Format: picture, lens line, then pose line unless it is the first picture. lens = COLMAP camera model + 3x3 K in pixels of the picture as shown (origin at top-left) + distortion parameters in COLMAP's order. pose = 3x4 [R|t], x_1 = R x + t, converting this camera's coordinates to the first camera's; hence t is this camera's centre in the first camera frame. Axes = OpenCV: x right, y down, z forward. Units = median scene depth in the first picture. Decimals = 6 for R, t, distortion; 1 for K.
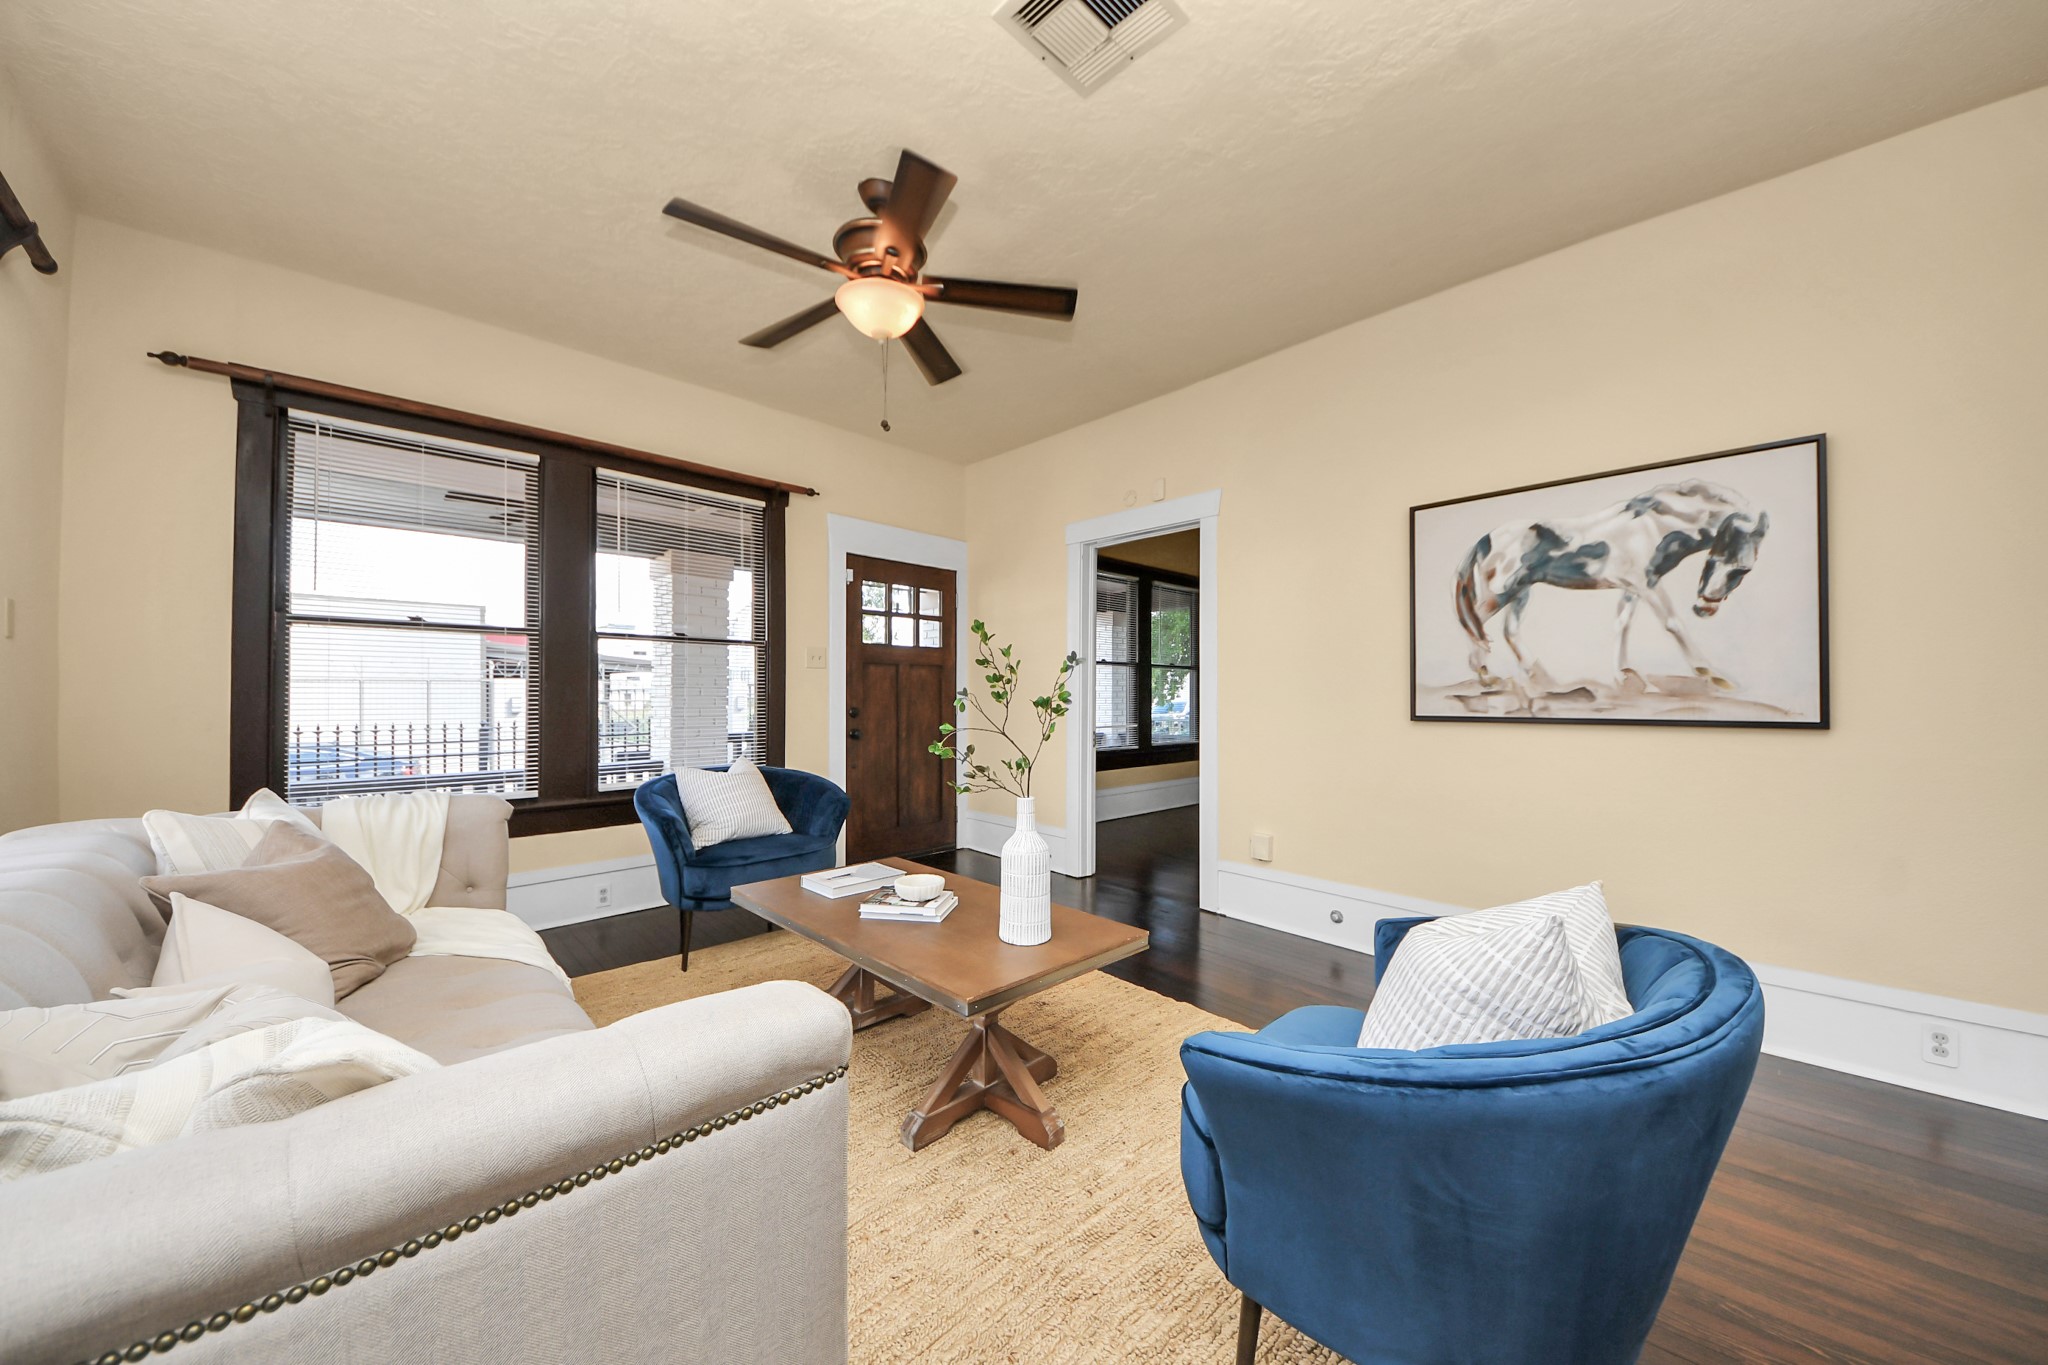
lens RADIAL K [[759.3, 0, 1022.5], [0, 759.3, 689.8], [0, 0, 1]] dist [0.013629, -0.001531]
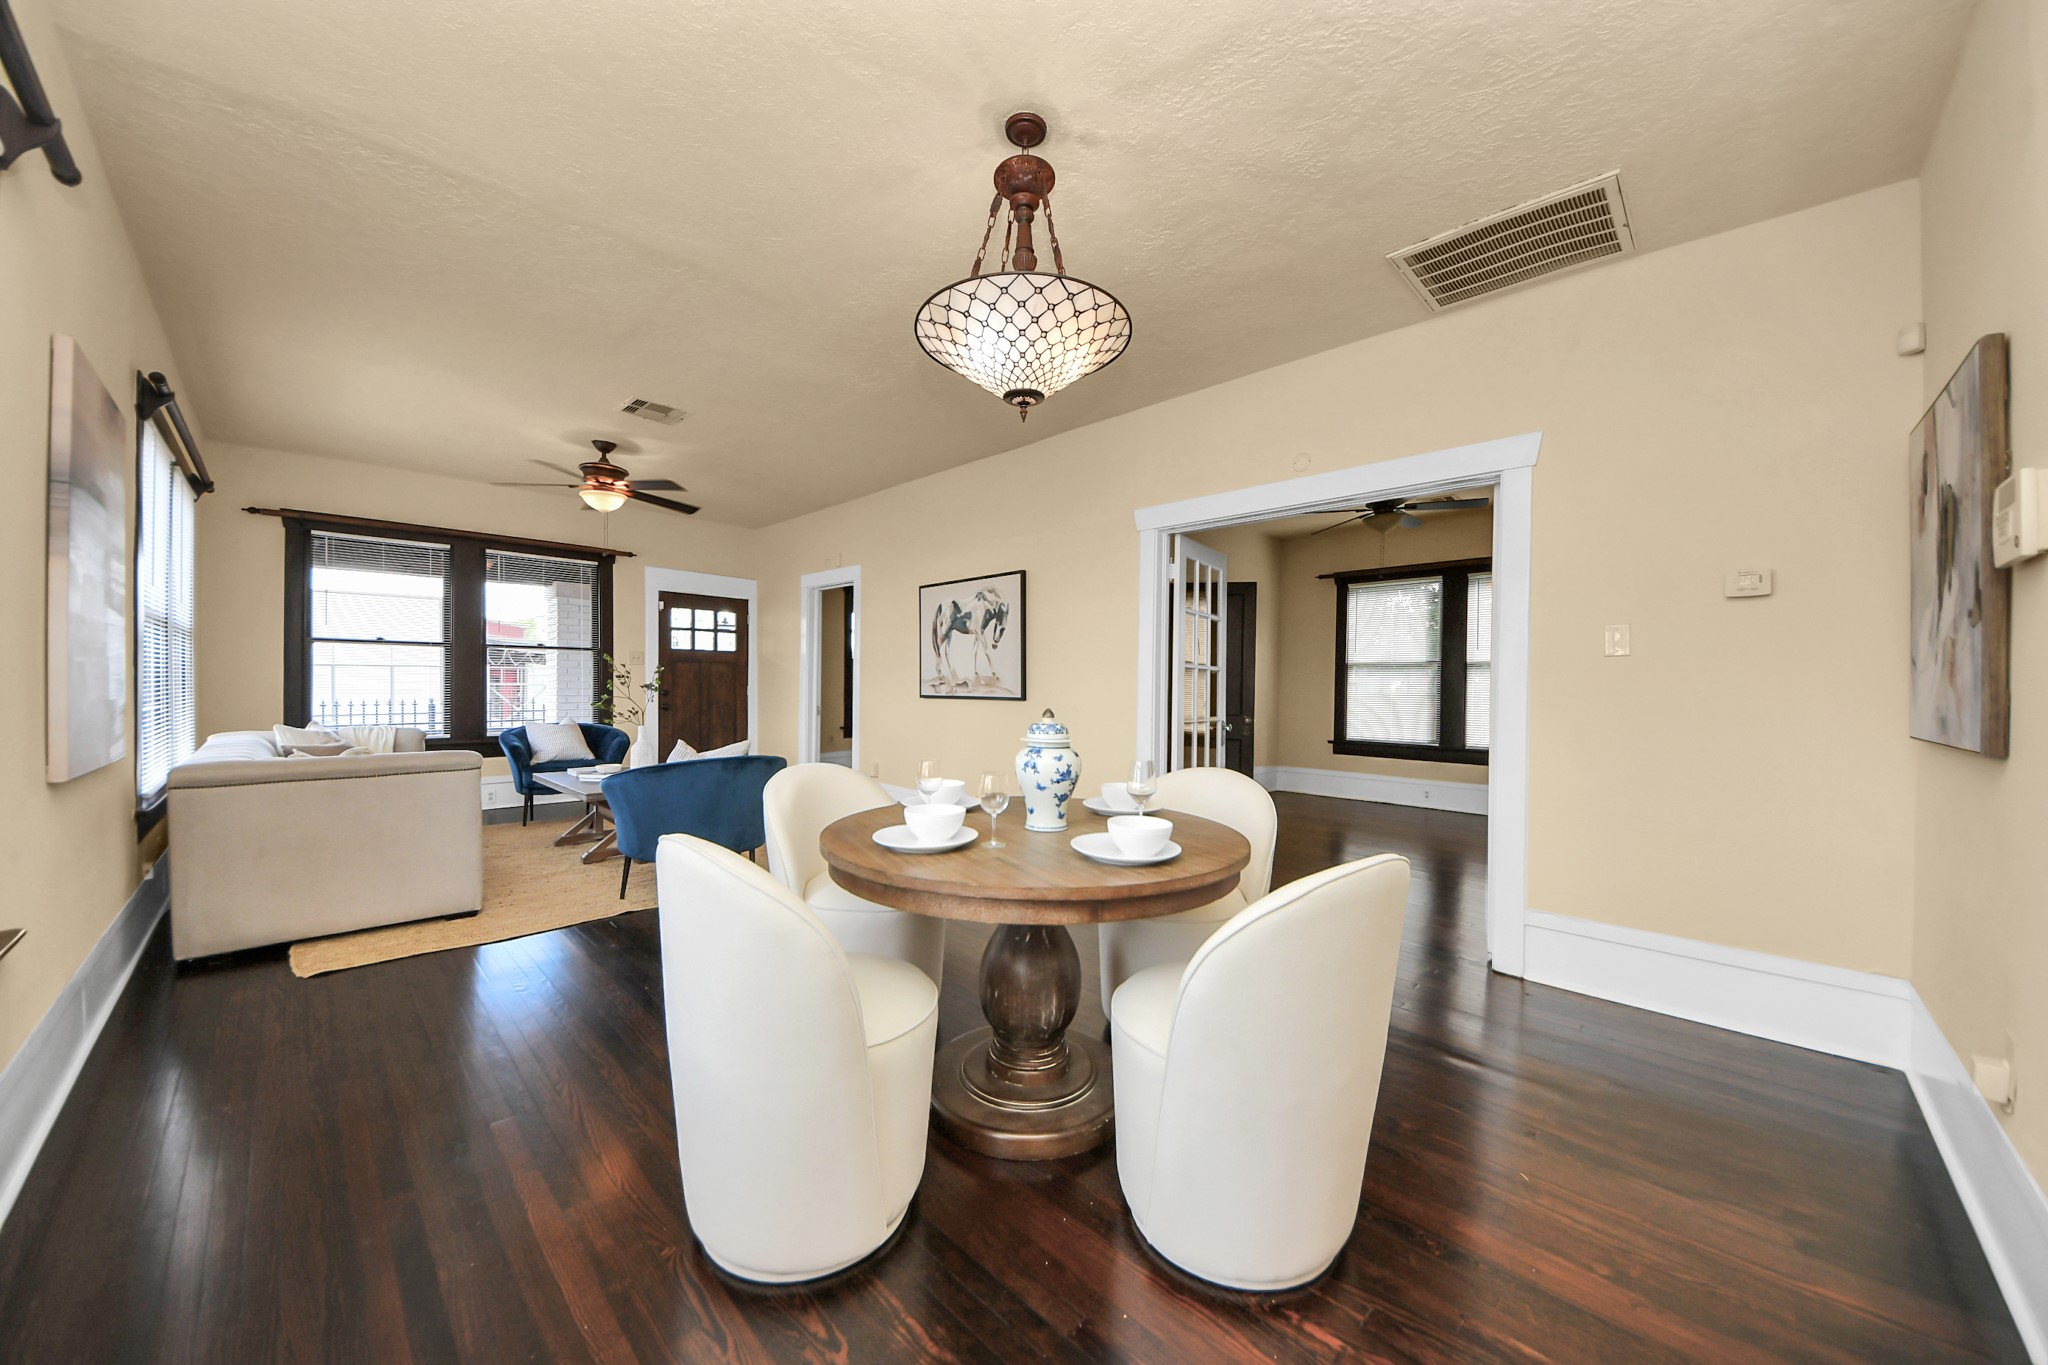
lens RADIAL K [[759.3, 0, 1014.2], [0, 759.3, 688.0], [0, 0, 1]] dist [0.013629, -0.001531]
pose [[0.999648, 0.008102, 0.025263, 0.701863], [-0.008468, 0.999861, 0.014383, -0.014026], [-0.025143, -0.014592, 0.999577, -0.898961]]
